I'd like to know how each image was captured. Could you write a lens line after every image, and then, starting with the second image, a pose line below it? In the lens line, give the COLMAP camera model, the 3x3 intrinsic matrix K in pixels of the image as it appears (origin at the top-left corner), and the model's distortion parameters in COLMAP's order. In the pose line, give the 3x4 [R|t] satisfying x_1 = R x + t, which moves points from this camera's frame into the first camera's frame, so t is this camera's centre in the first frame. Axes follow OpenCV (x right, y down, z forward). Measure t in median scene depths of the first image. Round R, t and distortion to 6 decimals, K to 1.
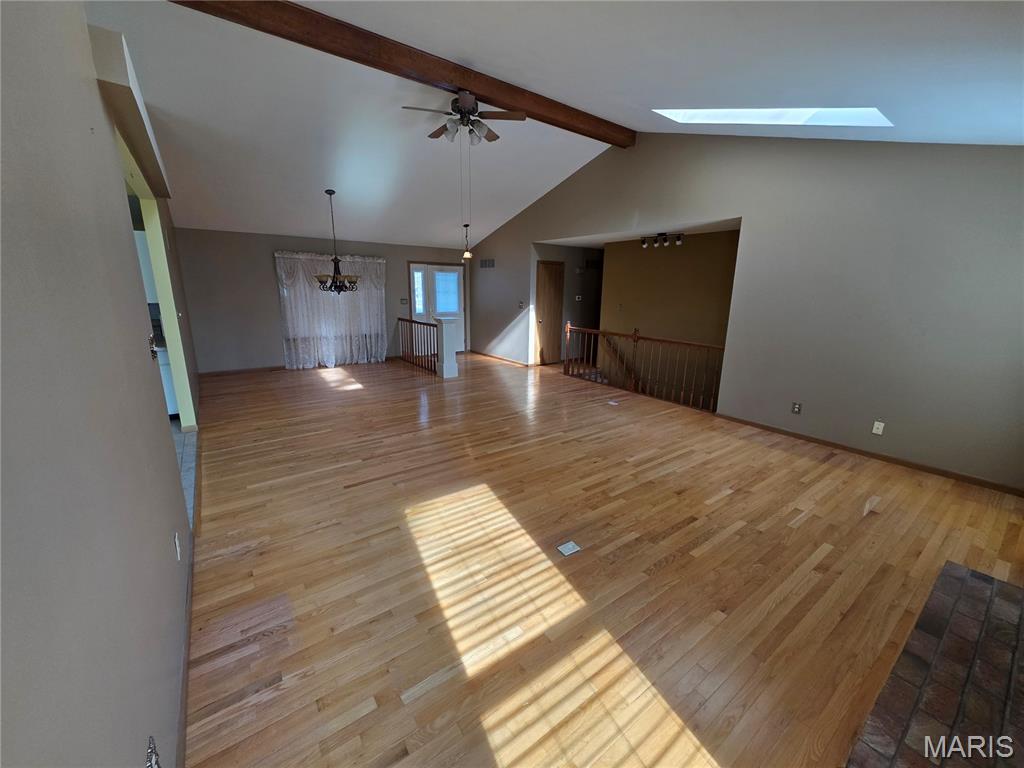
lens RADIAL K [[406.1, 0, 521.2], [0, 406.1, 383.2], [0, 0, 1]] dist [0.001972, 0.000916]
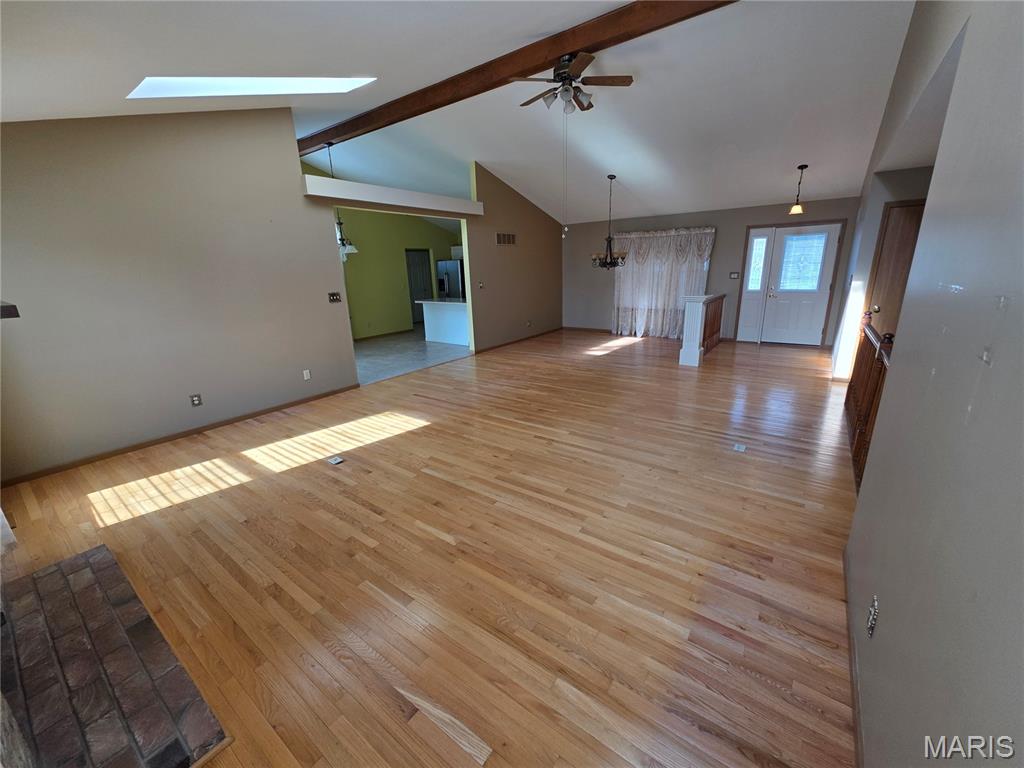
lens RADIAL K [[406.1, 0, 517.5], [0, 406.1, 383.8], [0, 0, 1]] dist [0.001972, 0.000916]
pose [[0.298378, 0.246119, -0.922169, 1.191590], [-0.183178, 0.962987, 0.197744, -0.183054], [0.936705, 0.109918, 0.332418, 0.857634]]
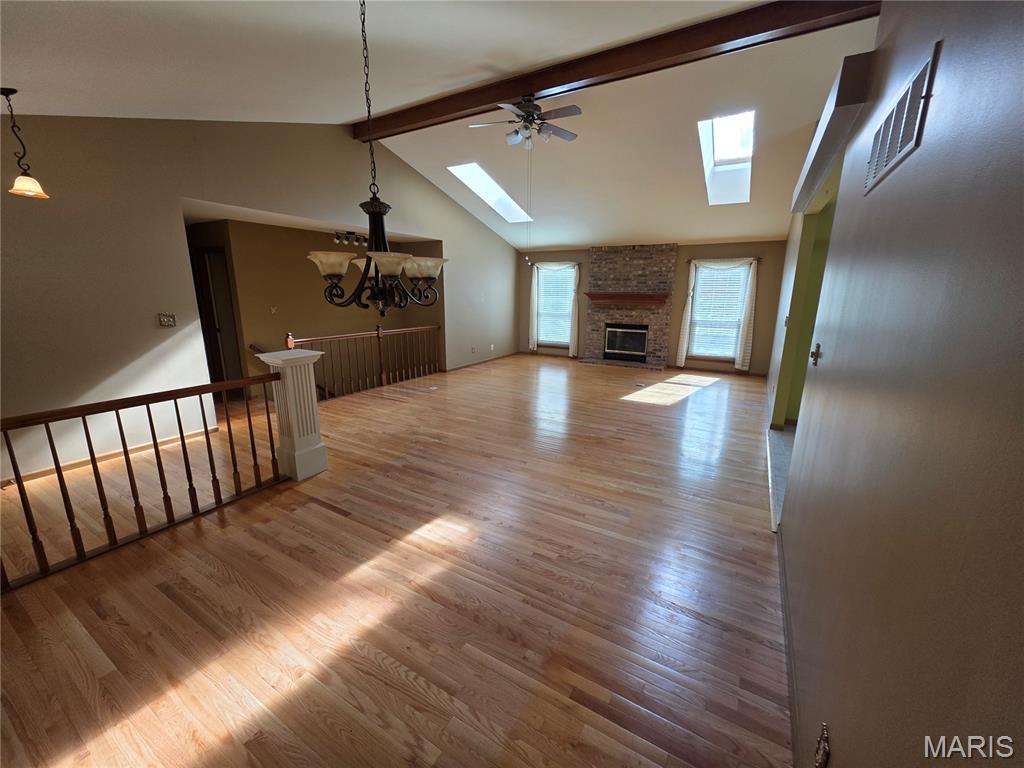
lens RADIAL K [[406.1, 0, 515.8], [0, 406.1, 380.0], [0, 0, 1]] dist [0.001972, 0.000916]
pose [[-0.382701, -0.218226, 0.897729, -1.584311], [0.199302, 0.929322, 0.310868, -0.503144], [-0.902119, 0.297888, -0.312160, 2.049355]]
